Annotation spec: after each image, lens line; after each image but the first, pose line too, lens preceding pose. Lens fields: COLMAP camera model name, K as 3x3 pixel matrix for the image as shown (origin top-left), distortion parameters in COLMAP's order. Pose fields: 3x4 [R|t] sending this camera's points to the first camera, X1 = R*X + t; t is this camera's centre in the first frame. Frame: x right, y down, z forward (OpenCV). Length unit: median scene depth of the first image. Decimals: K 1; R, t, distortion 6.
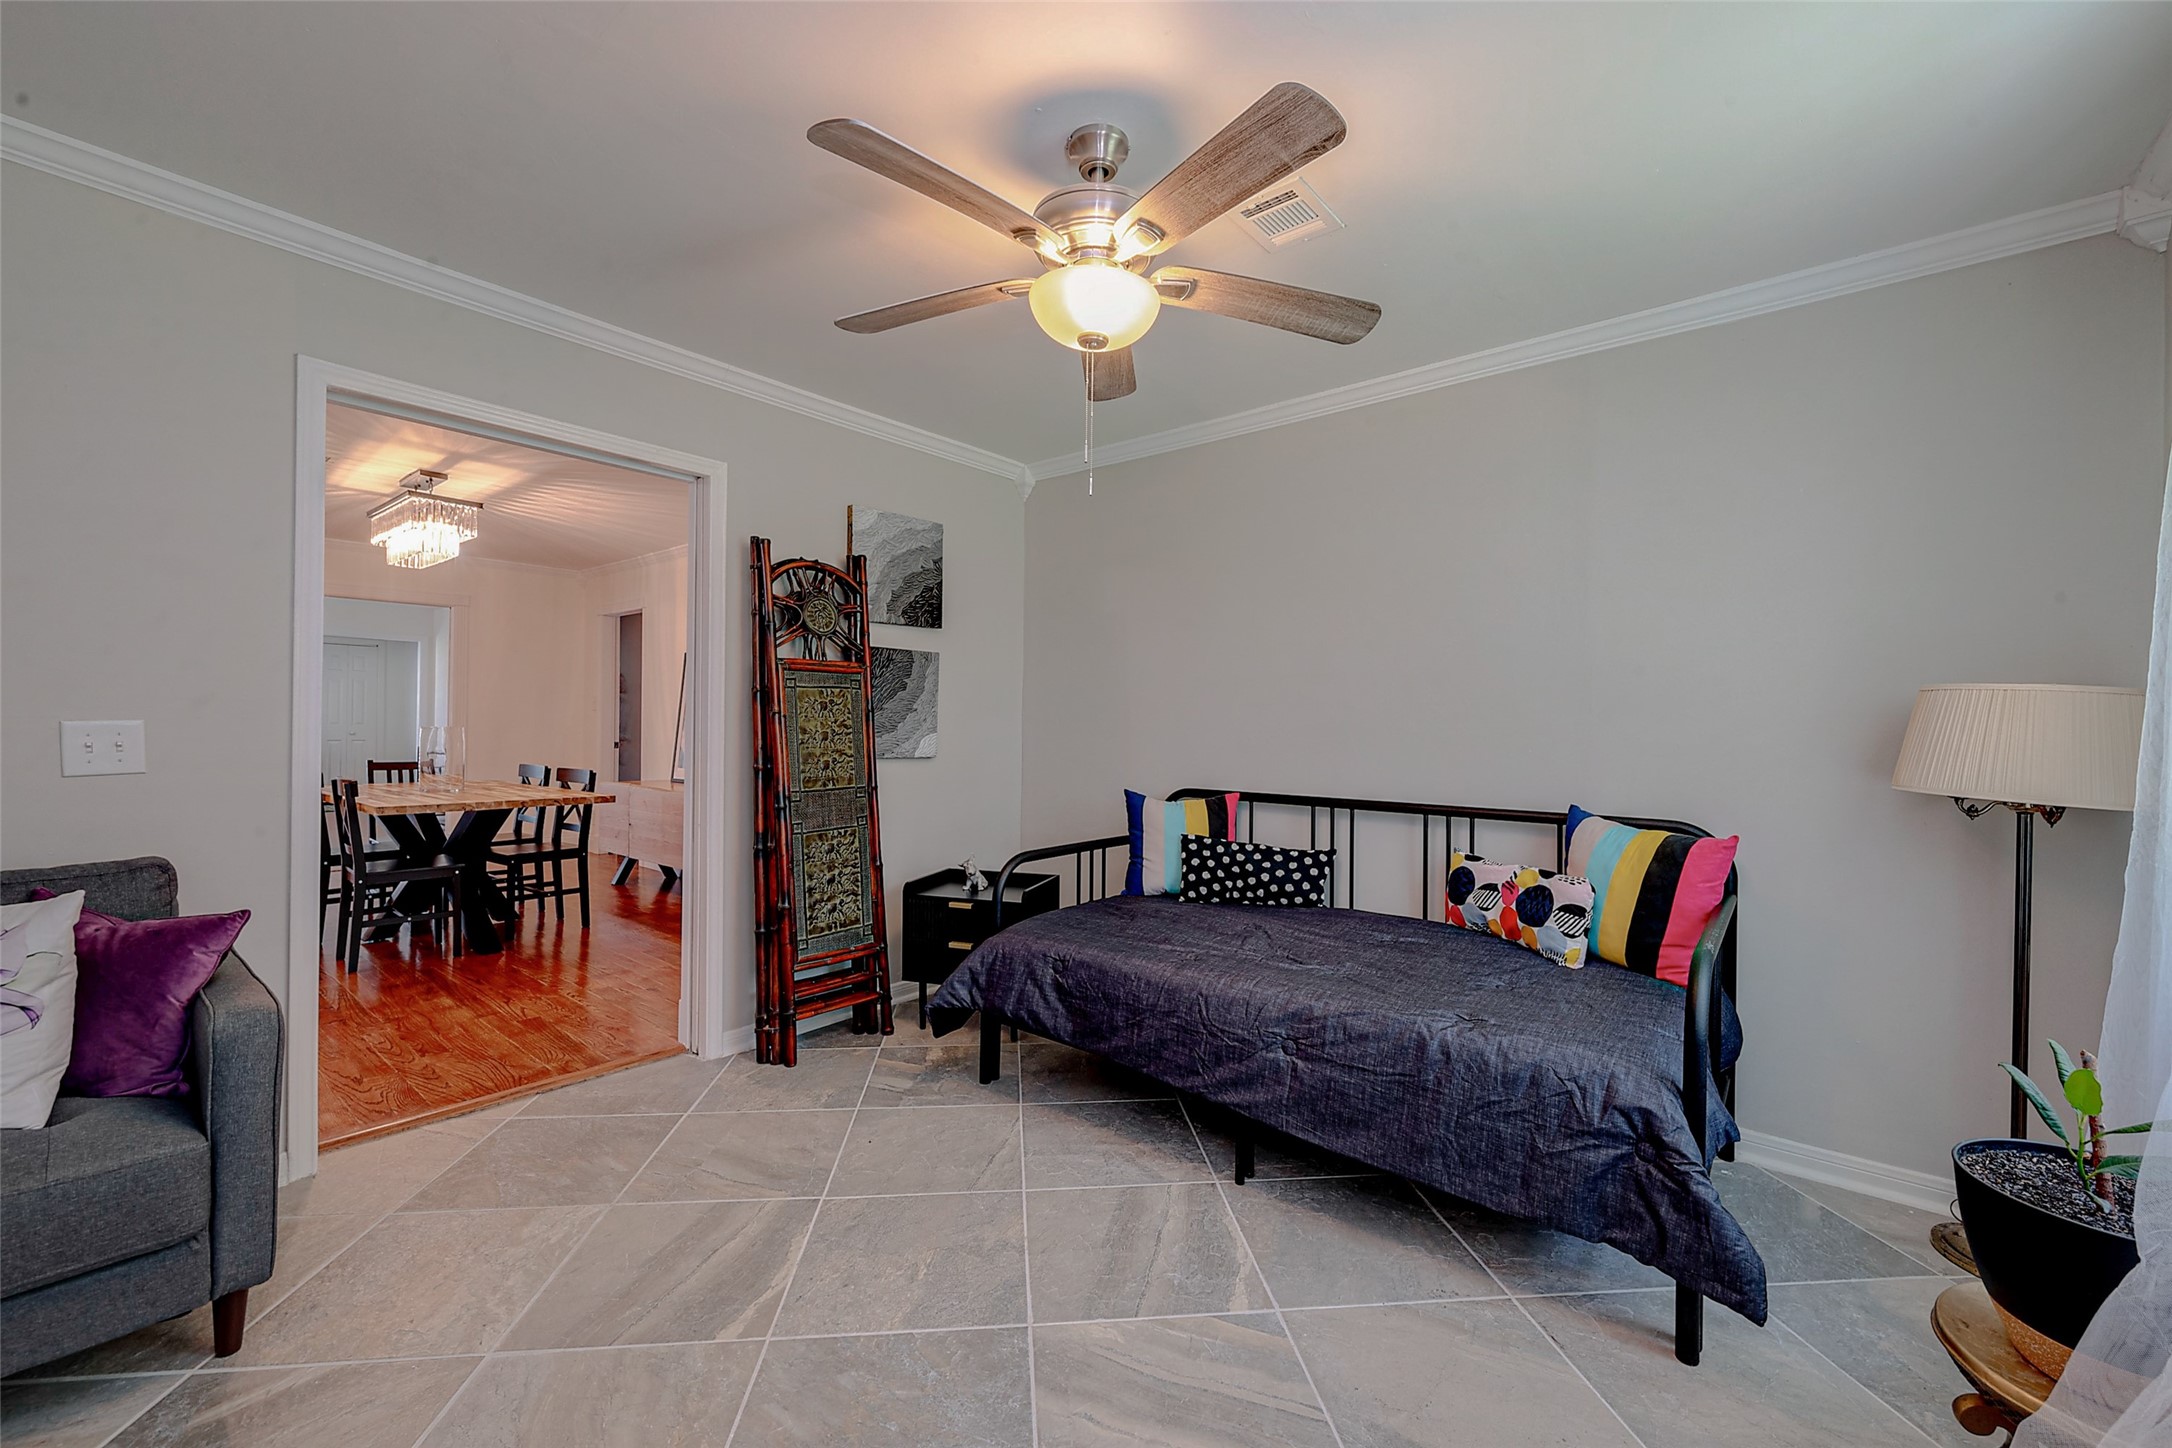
lens RADIAL K [[861.6, 0, 1095.2], [0, 861.6, 723.5], [0, 0, 1]] dist [-0.002146, 0.000996]
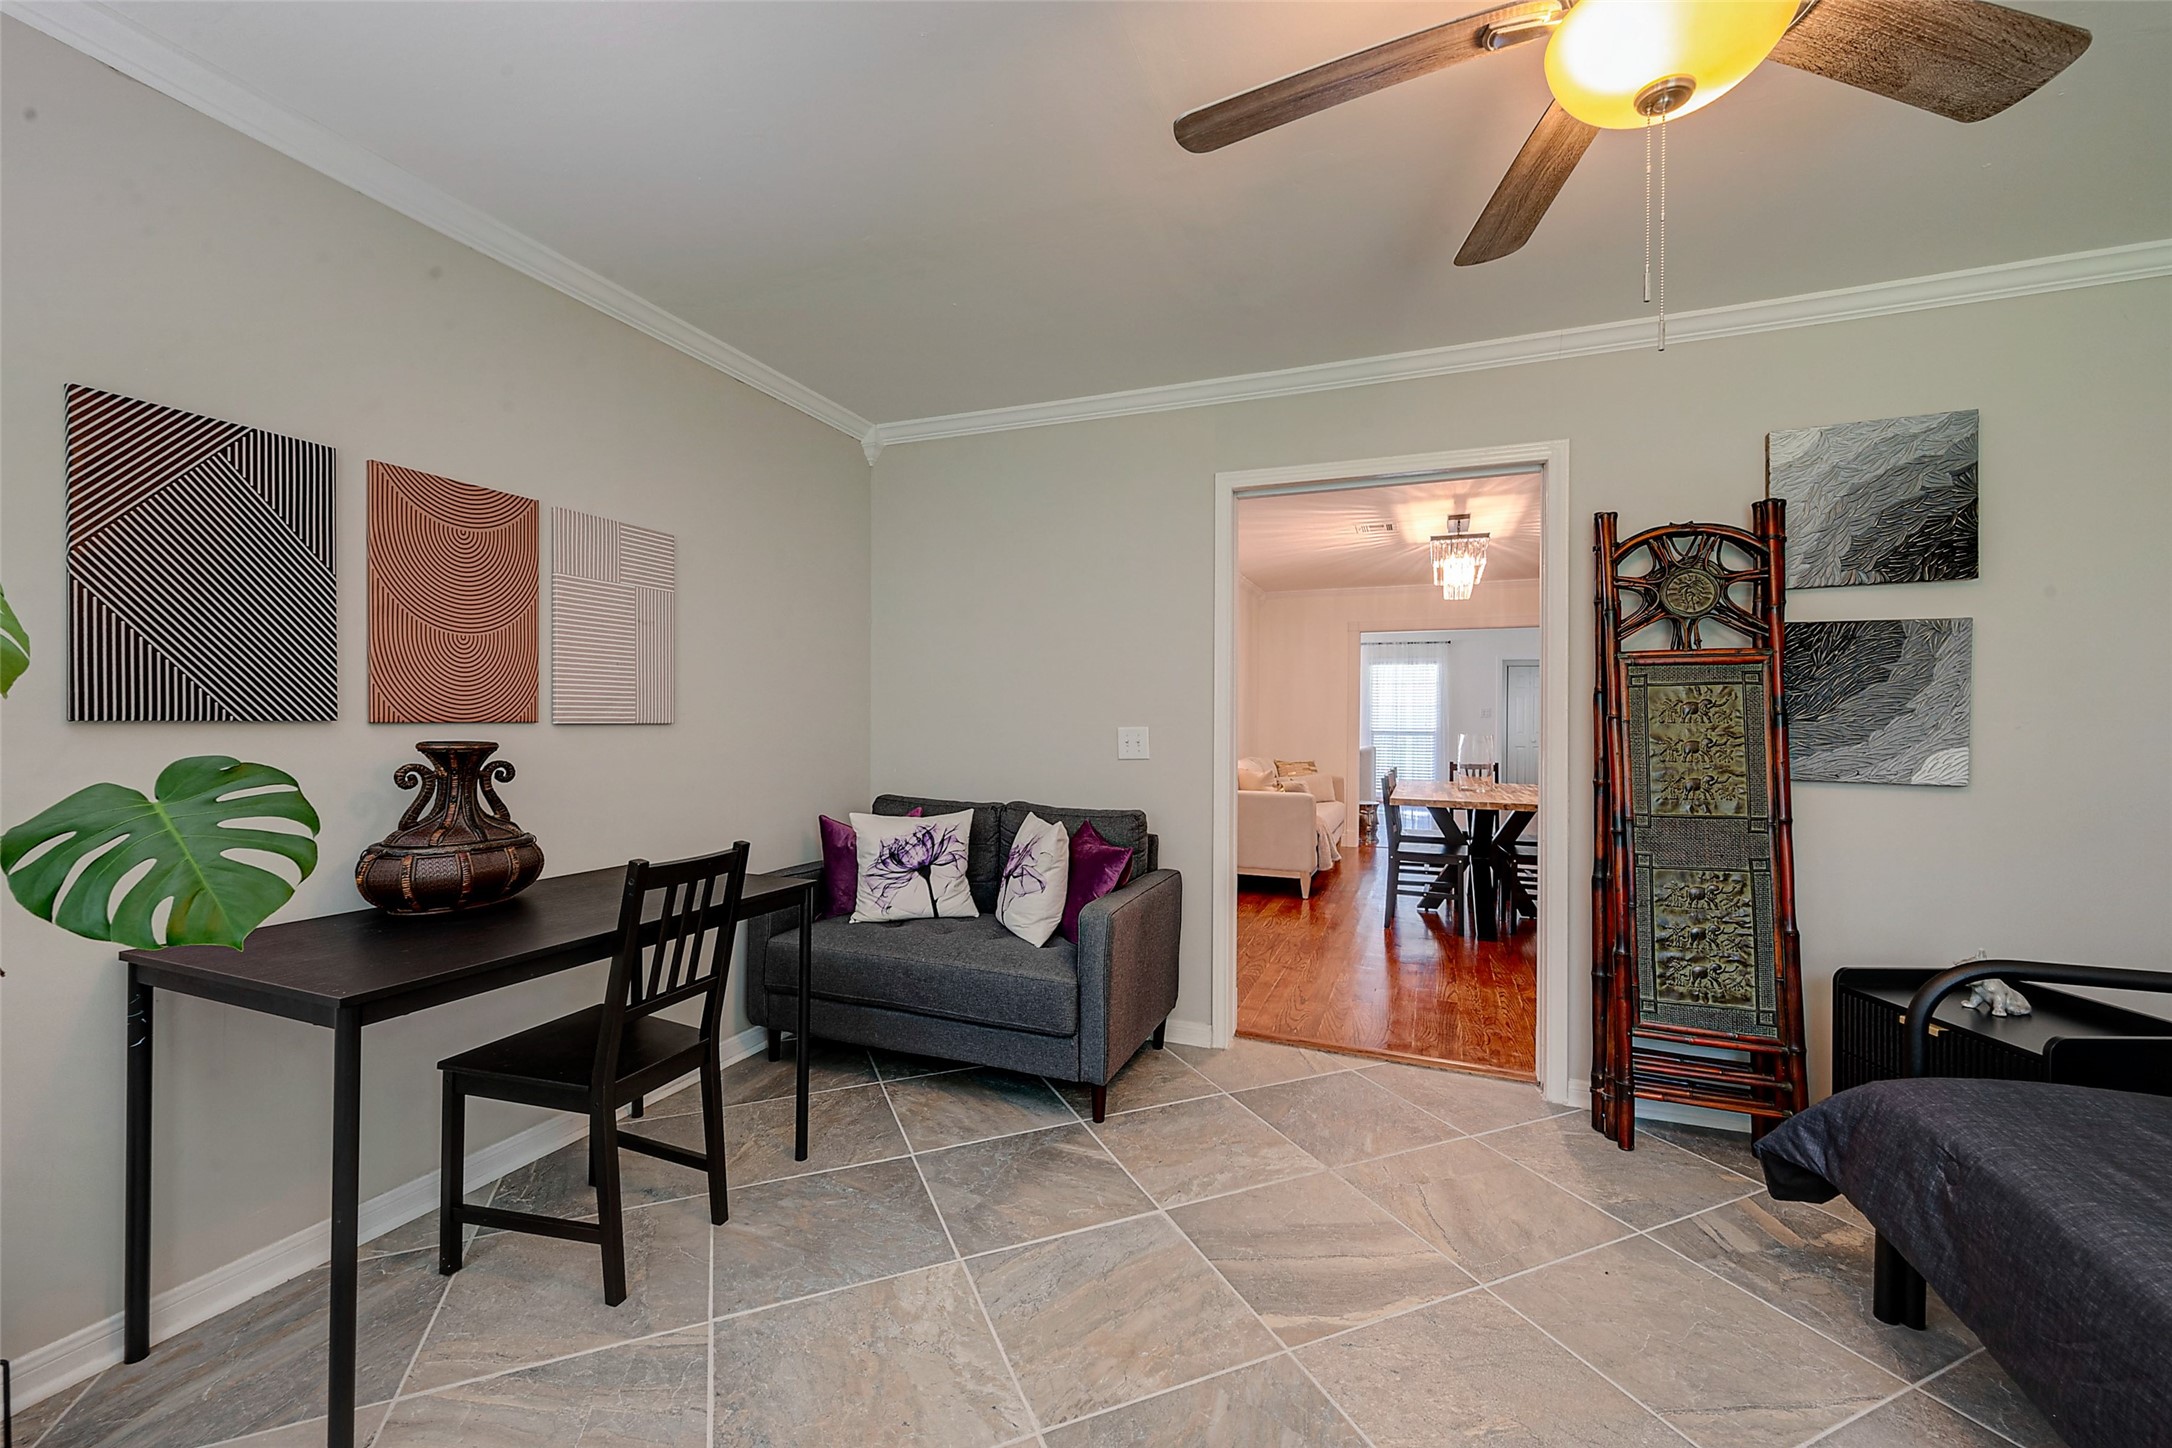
lens RADIAL K [[861.6, 0, 1095.0], [0, 861.6, 724.3], [0, 0, 1]] dist [-0.002146, 0.000996]
pose [[0.302143, -0.005997, -0.953244, 0.267496], [-0.005959, 0.999949, -0.008179, 0.003493], [0.953244, 0.008152, 0.302092, 0.260681]]
